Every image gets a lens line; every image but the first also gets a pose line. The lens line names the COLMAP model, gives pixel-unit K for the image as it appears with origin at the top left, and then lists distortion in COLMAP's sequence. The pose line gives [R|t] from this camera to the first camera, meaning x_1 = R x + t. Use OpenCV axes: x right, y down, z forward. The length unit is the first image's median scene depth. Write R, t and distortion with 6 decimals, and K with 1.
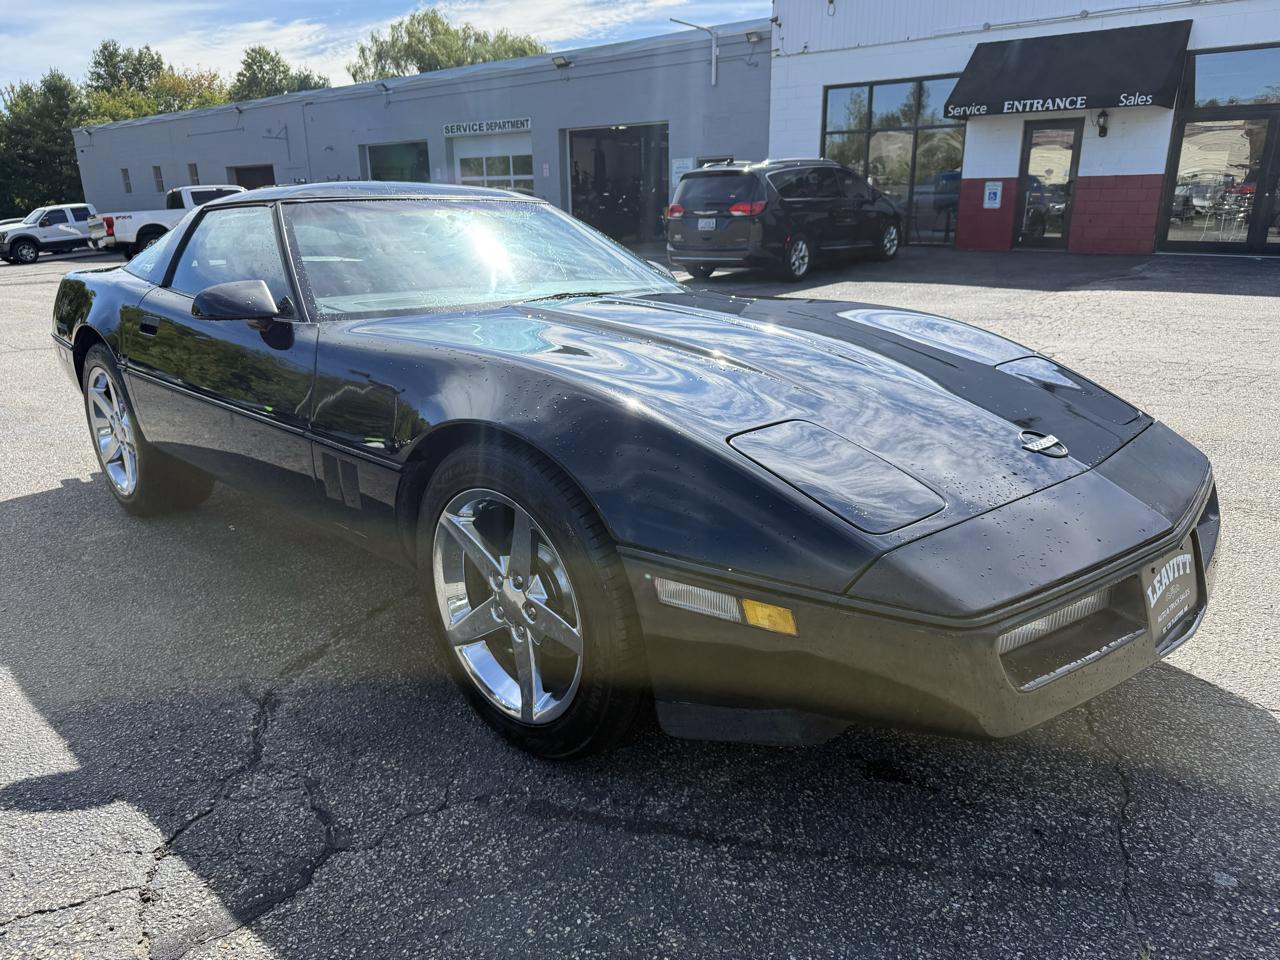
lens RADIAL K [[905.9, 0, 641.4], [0, 905.9, 483.6], [0, 0, 1]] dist [0.000841, -0.009313]
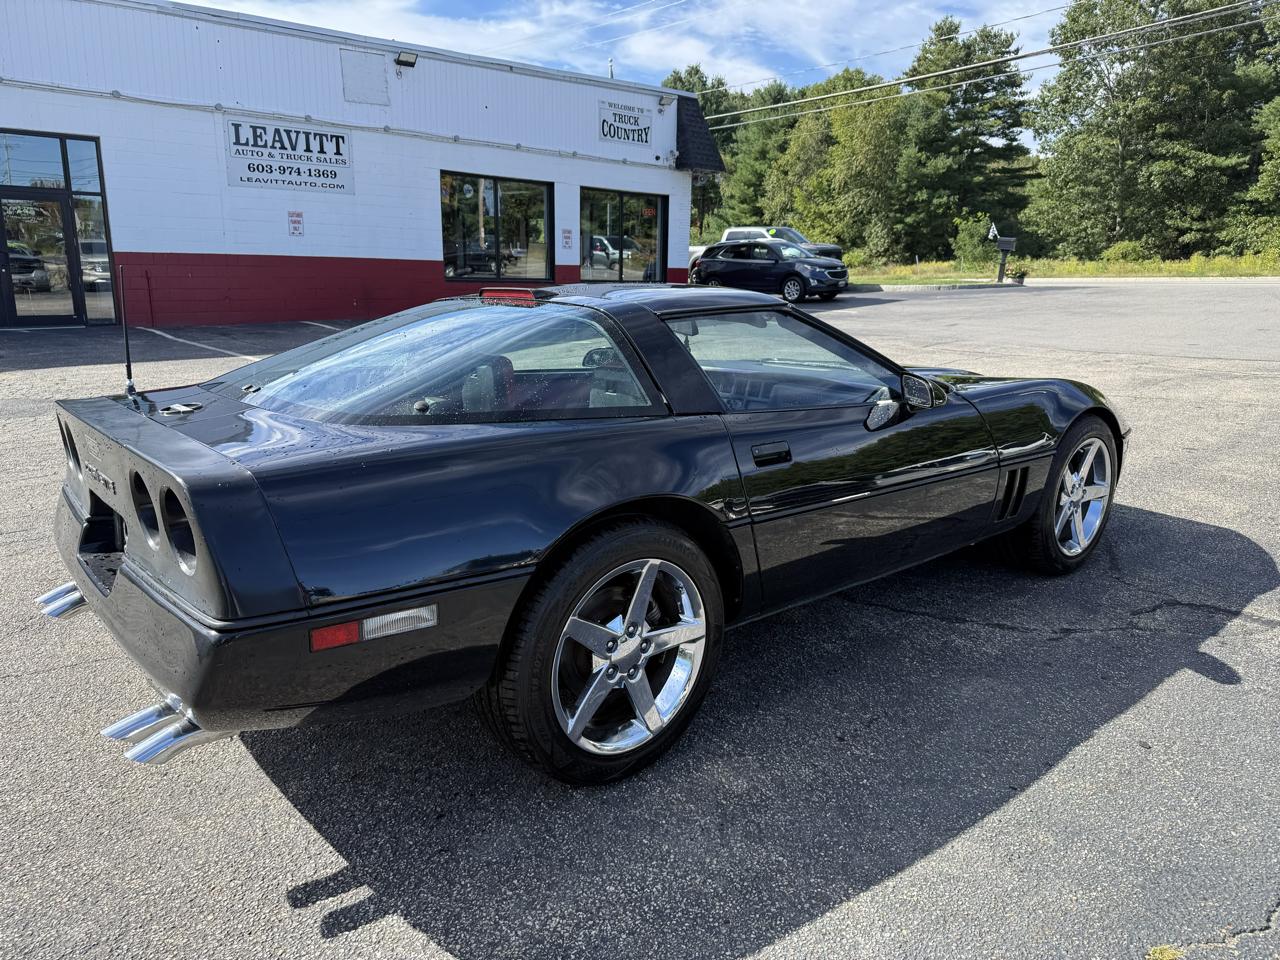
lens RADIAL K [[887.8, 0, 634.5], [0, 887.8, 487.3], [0, 0, 1]] dist [0.013611, -0.022751]
pose [[0.108467, -0.218143, 0.969870, -0.252988], [0.279115, 0.943065, 0.180898, -0.061020], [-0.954112, 0.251084, 0.163178, 0.186810]]
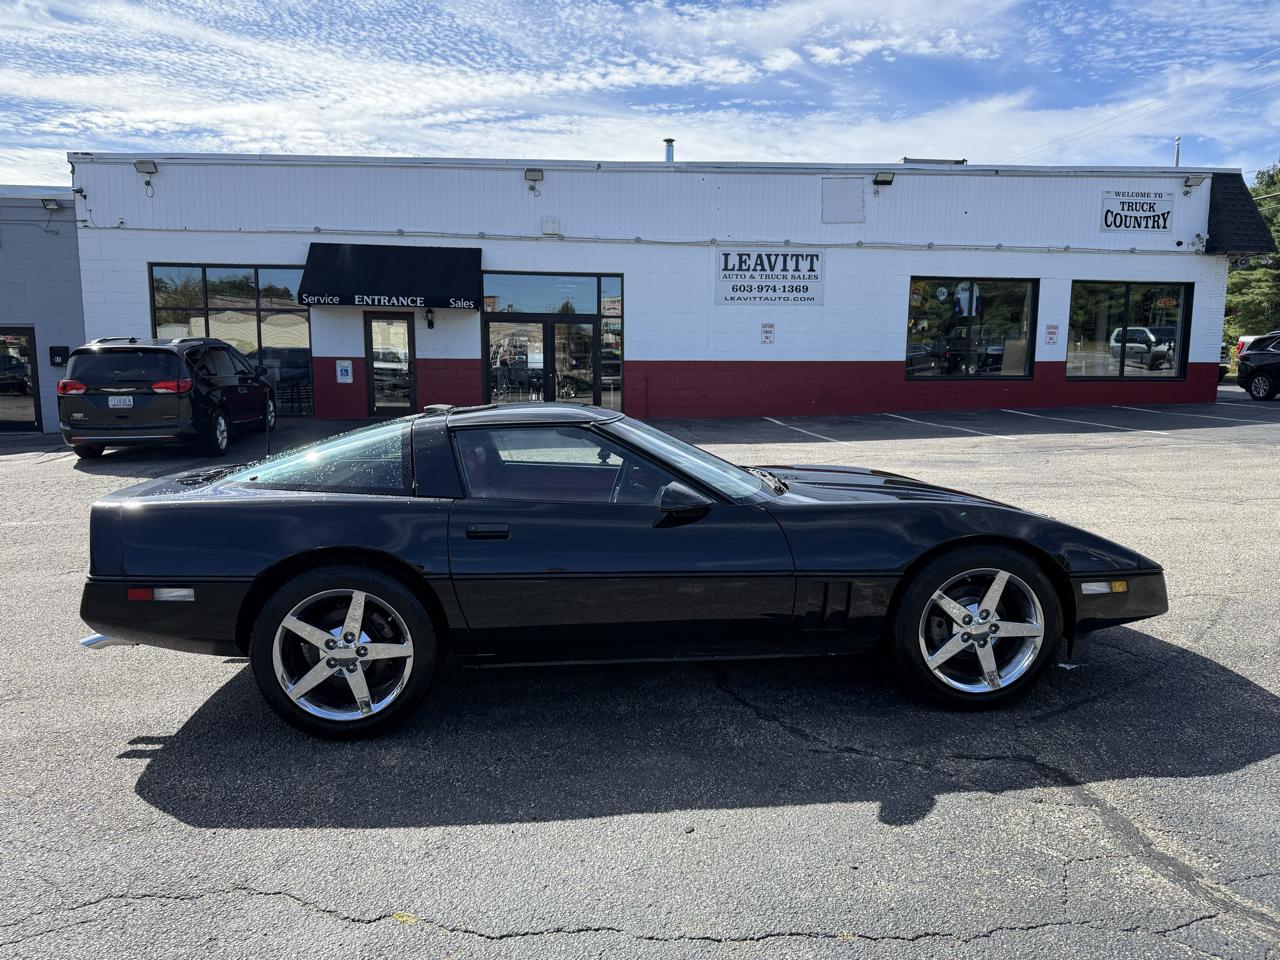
lens RADIAL K [[870.9, 0, 642.9], [0, 870.9, 494.3], [0, 0, 1]] dist [0.102529, -0.175256]
pose [[0.659527, -0.094733, 0.745688, -0.228518], [0.210709, 0.975553, -0.062427, -0.020733], [-0.721544, 0.198296, 0.663365, 0.025019]]
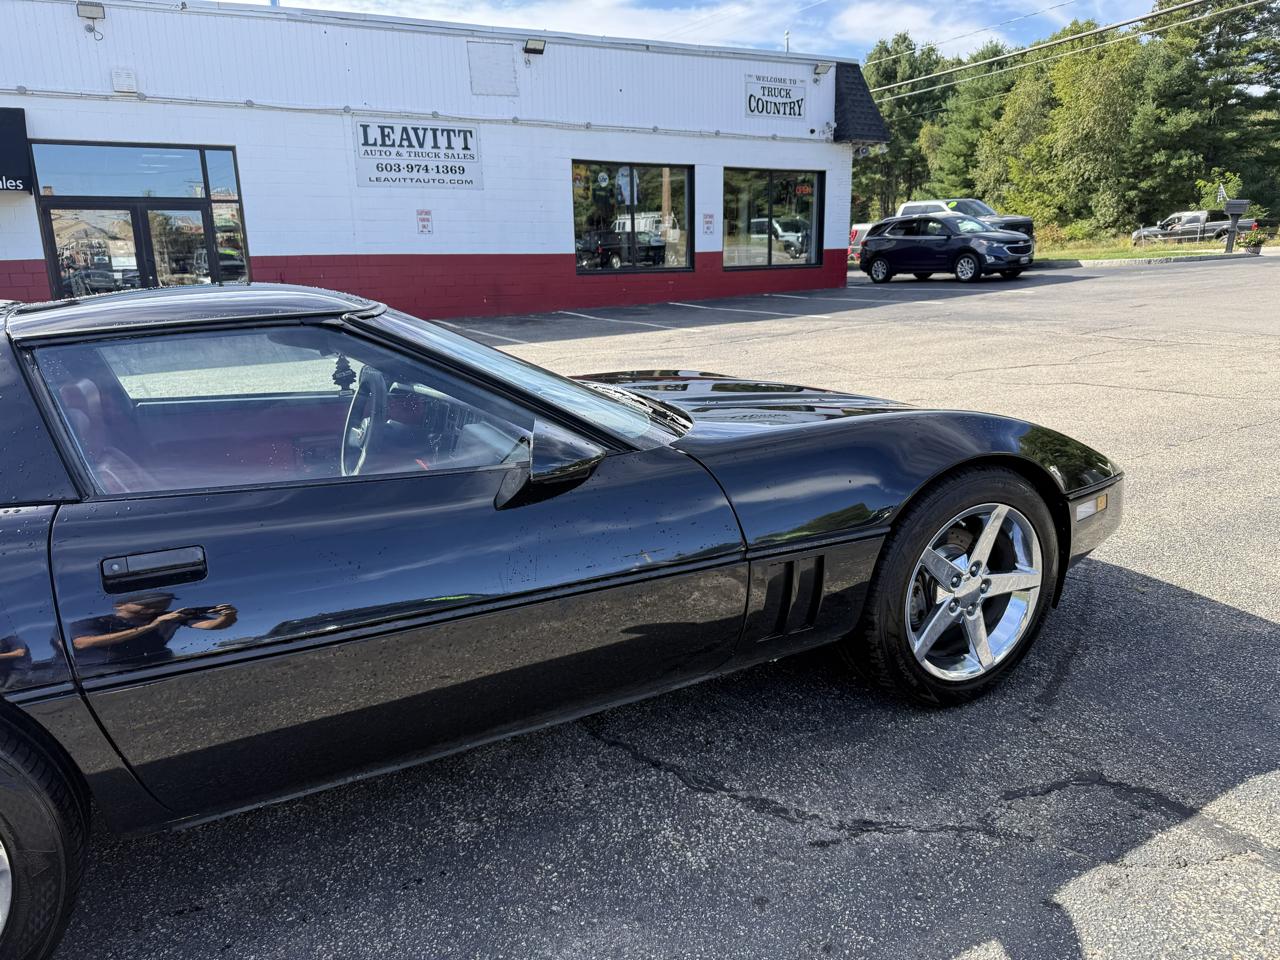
lens RADIAL K [[891.4, 0, 644.0], [0, 891.4, 495.6], [0, 0, 1]] dist [-0.001057, -0.002358]
pose [[0.315843, -0.235499, 0.919121, -0.168984], [0.297387, 0.944466, 0.139800, -0.037457], [-0.901002, 0.229180, 0.368337, 0.105751]]
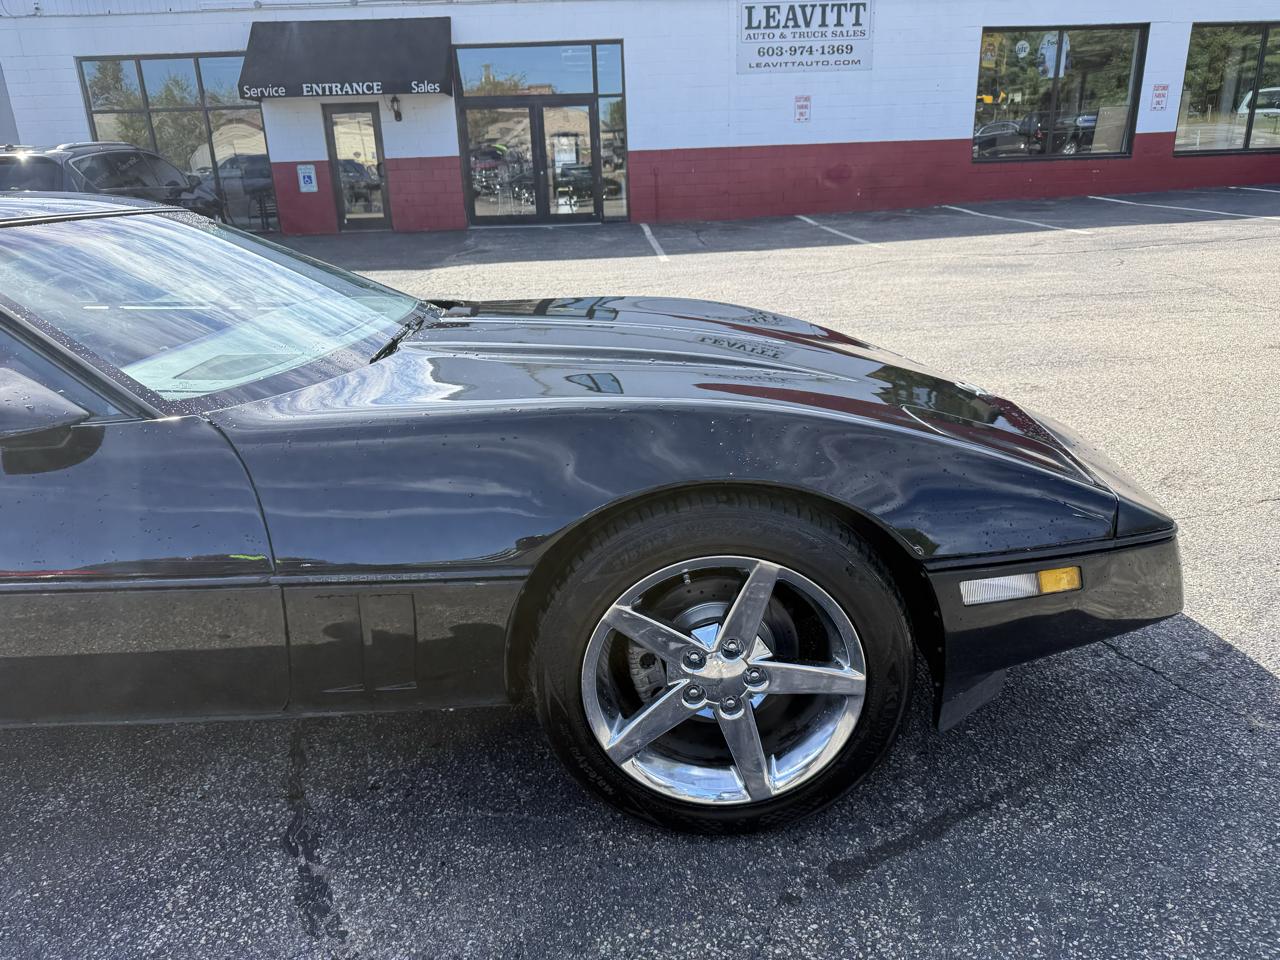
lens RADIAL K [[899.0, 0, 642.2], [0, 899.0, 486.5], [0, 0, 1]] dist [-0.003774, -0.004289]
pose [[0.717657, -0.246373, 0.651359, -0.082194], [0.230574, 0.966636, 0.111583, -0.018348], [-0.657118, 0.070108, 0.750520, 0.045319]]
